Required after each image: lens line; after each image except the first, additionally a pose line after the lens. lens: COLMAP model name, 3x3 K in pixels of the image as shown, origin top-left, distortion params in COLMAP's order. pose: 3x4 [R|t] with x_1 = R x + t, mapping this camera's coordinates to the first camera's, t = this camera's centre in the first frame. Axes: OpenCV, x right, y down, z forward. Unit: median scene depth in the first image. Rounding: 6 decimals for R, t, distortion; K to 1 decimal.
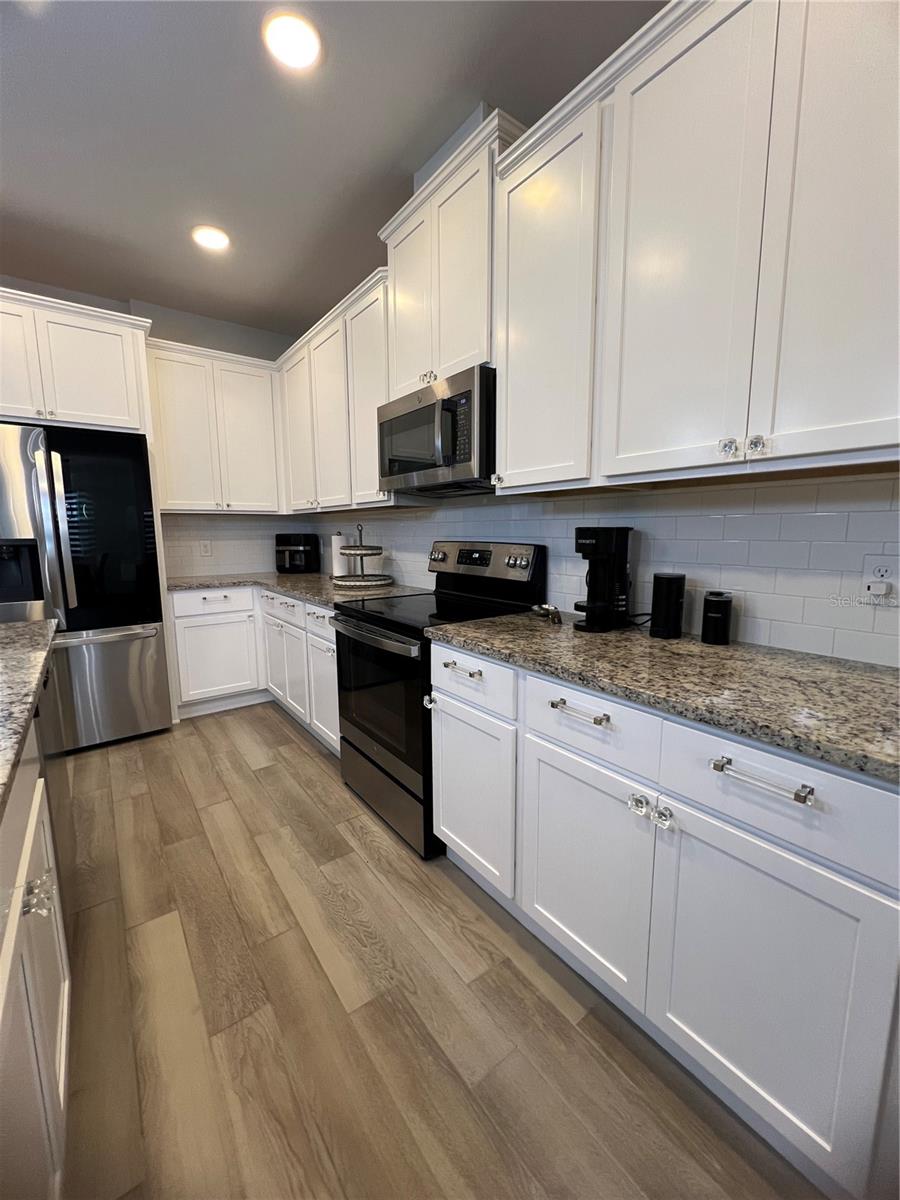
lens RADIAL K [[479.8, 0, 452.2], [0, 479.8, 596.9], [0, 0, 1]] dist [-0.001522, 0.000275]
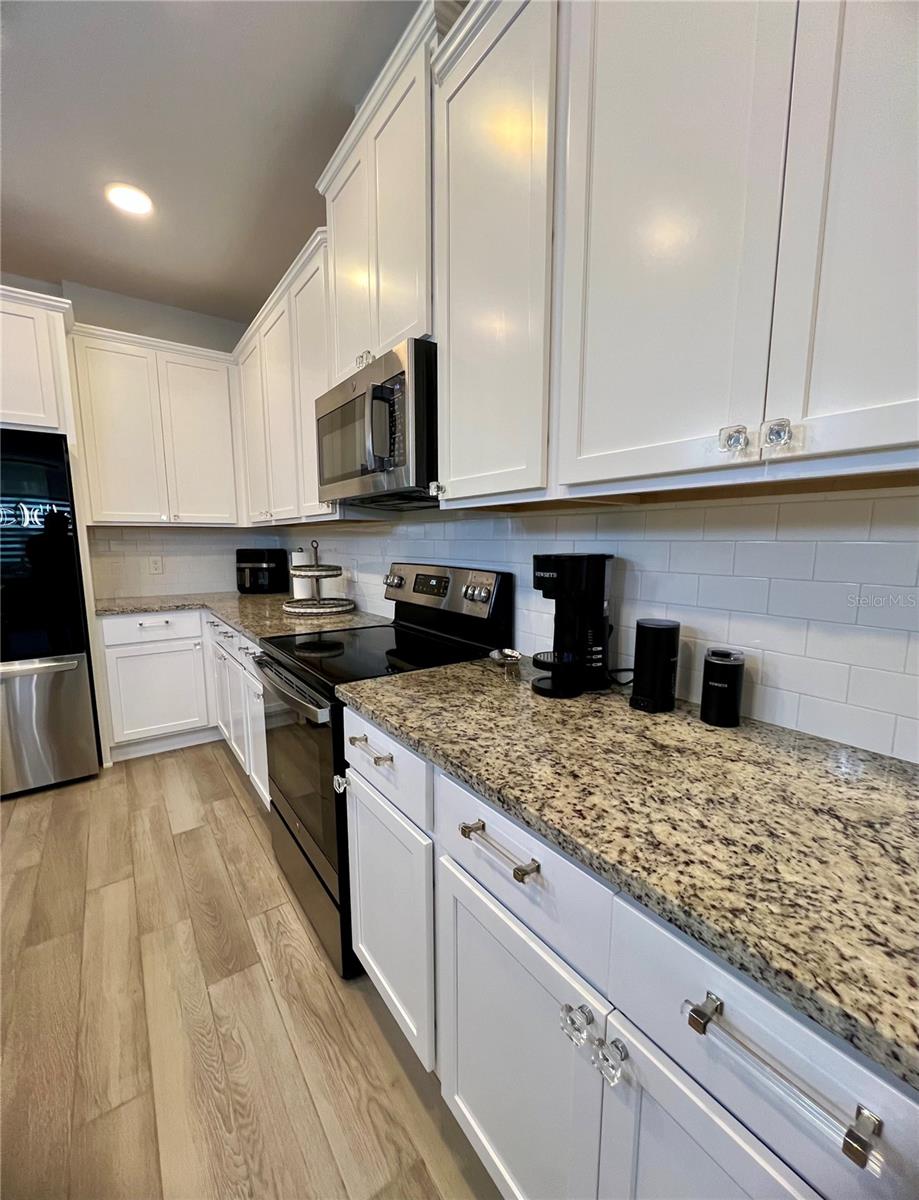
lens RADIAL K [[490.2, 0, 462.0], [0, 490.2, 609.9], [0, 0, 1]] dist [-0.001775, 0.000359]
pose [[0.999788, 0.008515, -0.018732, 0.136606], [-0.008447, 0.999957, 0.003732, -0.051782], [0.018763, -0.003573, 0.999818, 0.205241]]
